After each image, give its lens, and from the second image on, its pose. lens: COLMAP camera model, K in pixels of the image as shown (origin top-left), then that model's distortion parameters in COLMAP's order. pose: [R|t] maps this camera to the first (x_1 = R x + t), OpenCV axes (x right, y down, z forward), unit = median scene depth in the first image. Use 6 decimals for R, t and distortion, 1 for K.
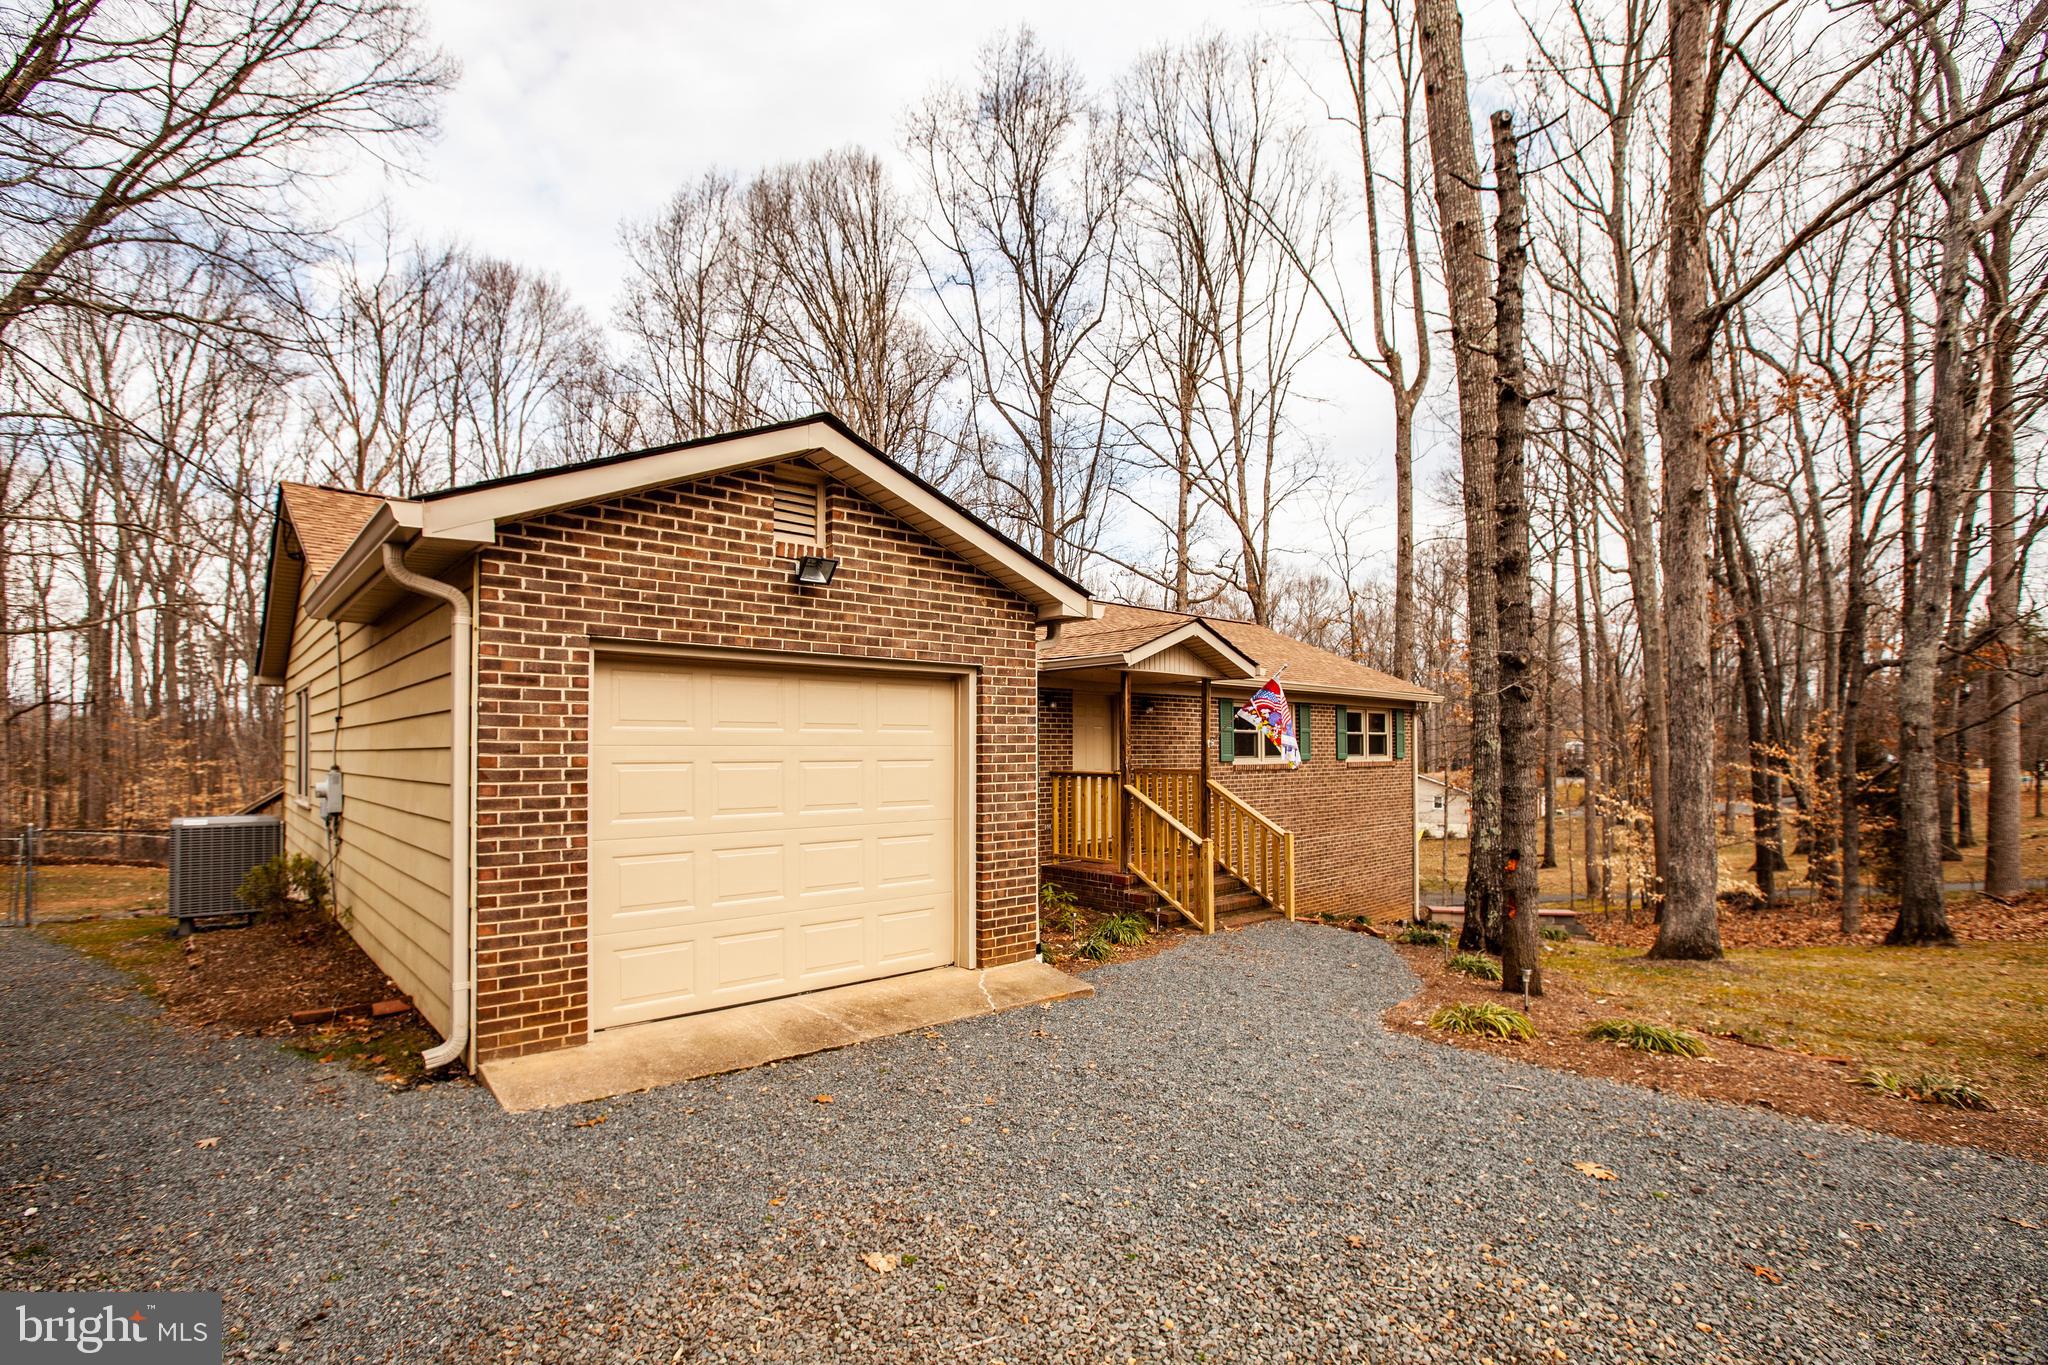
lens RADIAL K [[983.8, 0, 1026.9], [0, 983.8, 732.6], [0, 0, 1]] dist [-0.014163, -0.000052]
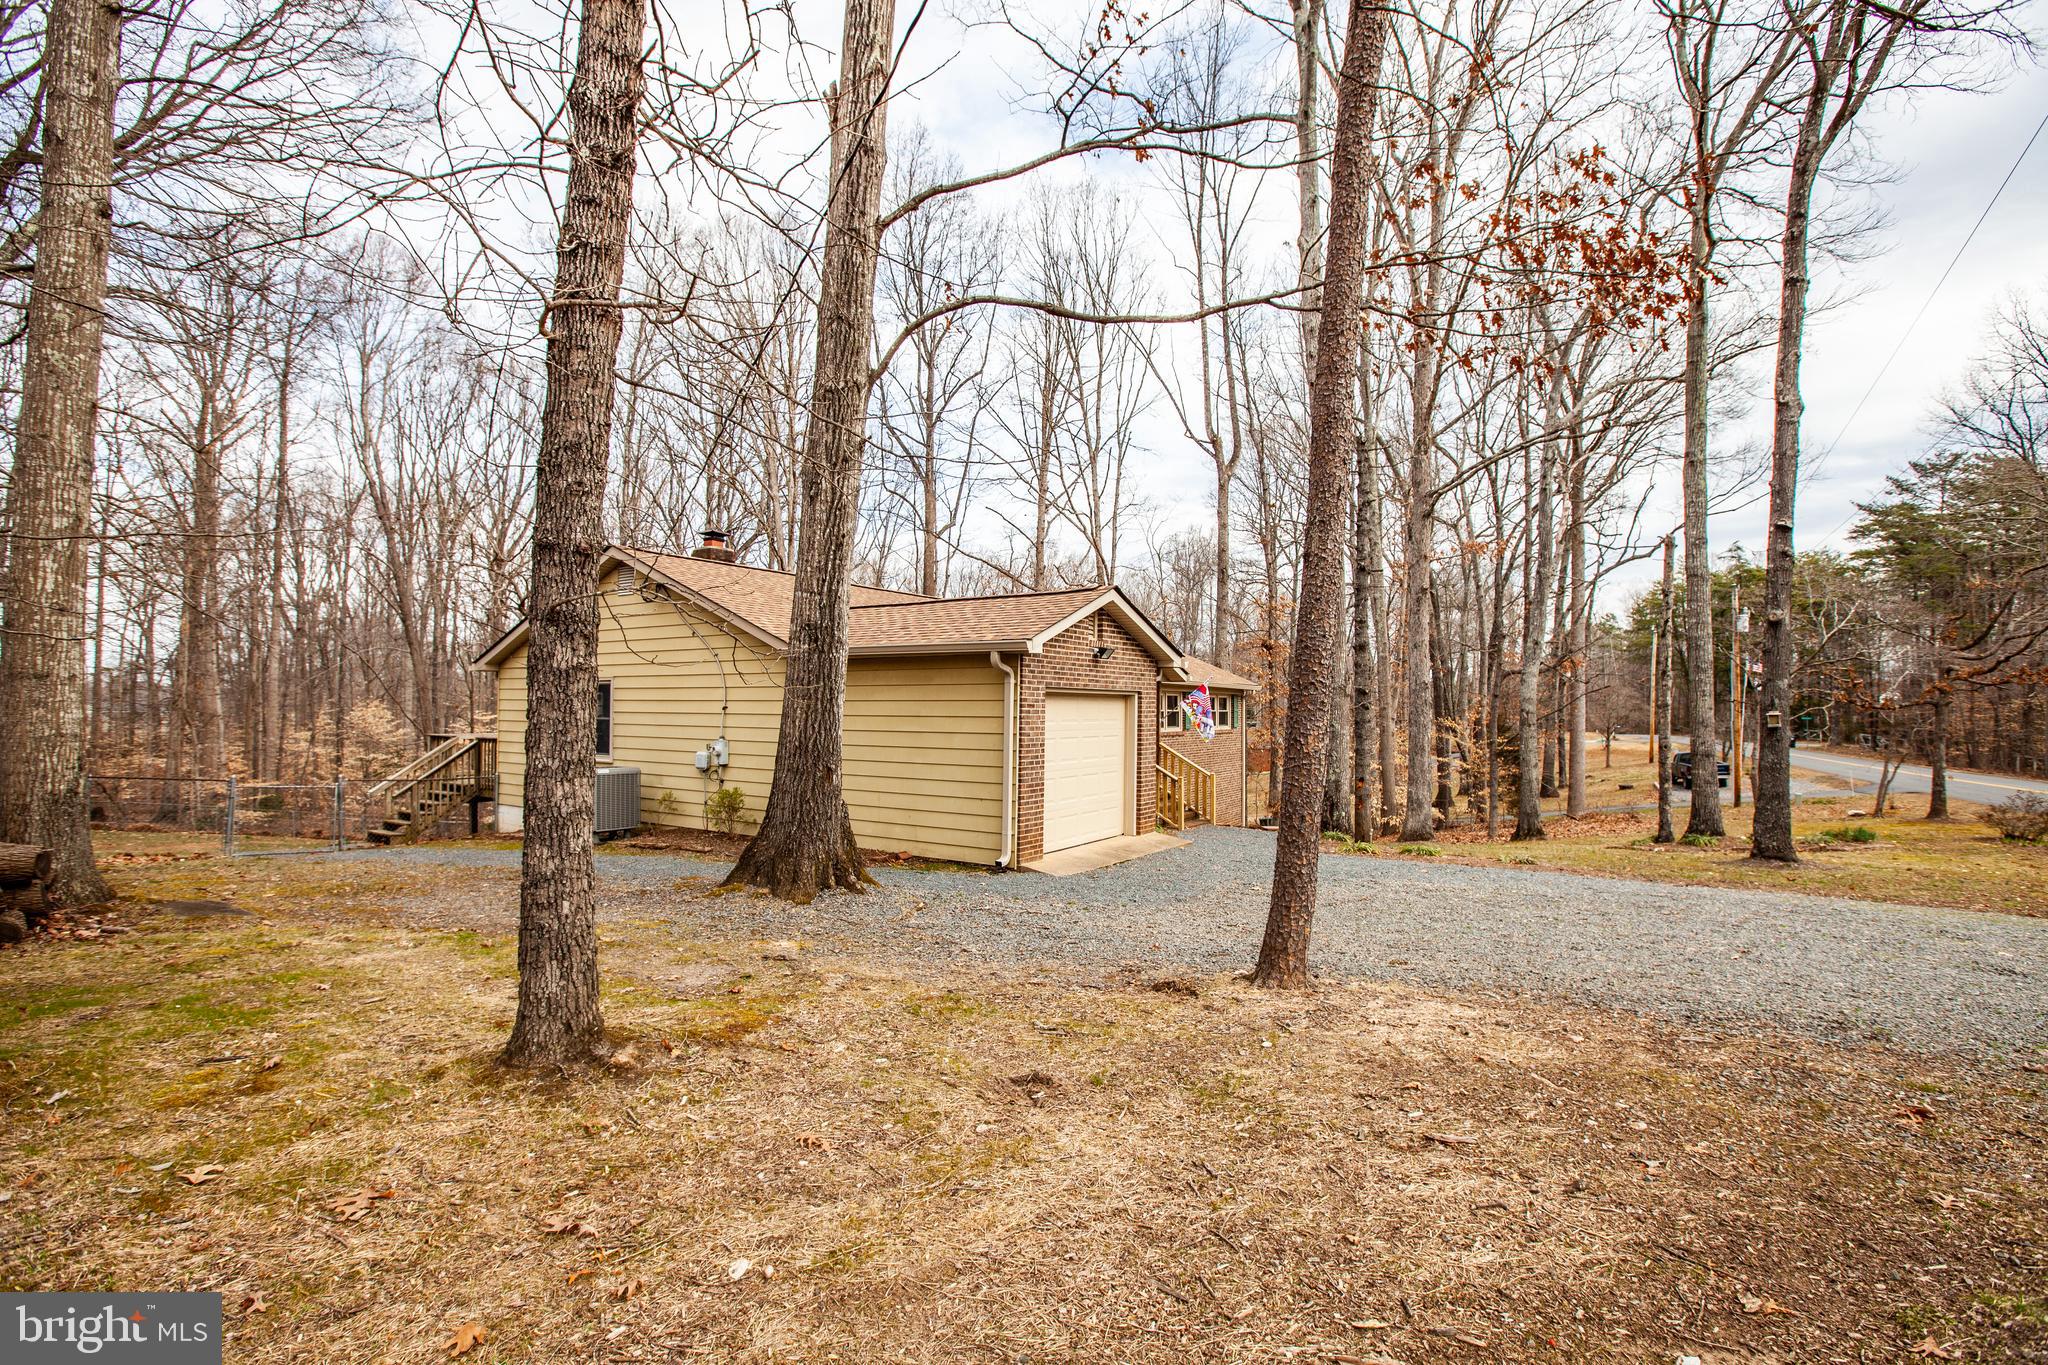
lens RADIAL K [[932.9, 0, 1026.7], [0, 932.9, 683.1], [0, 0, 1]] dist [-0.015045, 0.000197]
pose [[0.971813, 0.017288, 0.235118, -0.201524], [-0.014901, 0.999818, -0.011924, -0.015072], [-0.235282, 0.008085, 0.971894, -0.235342]]
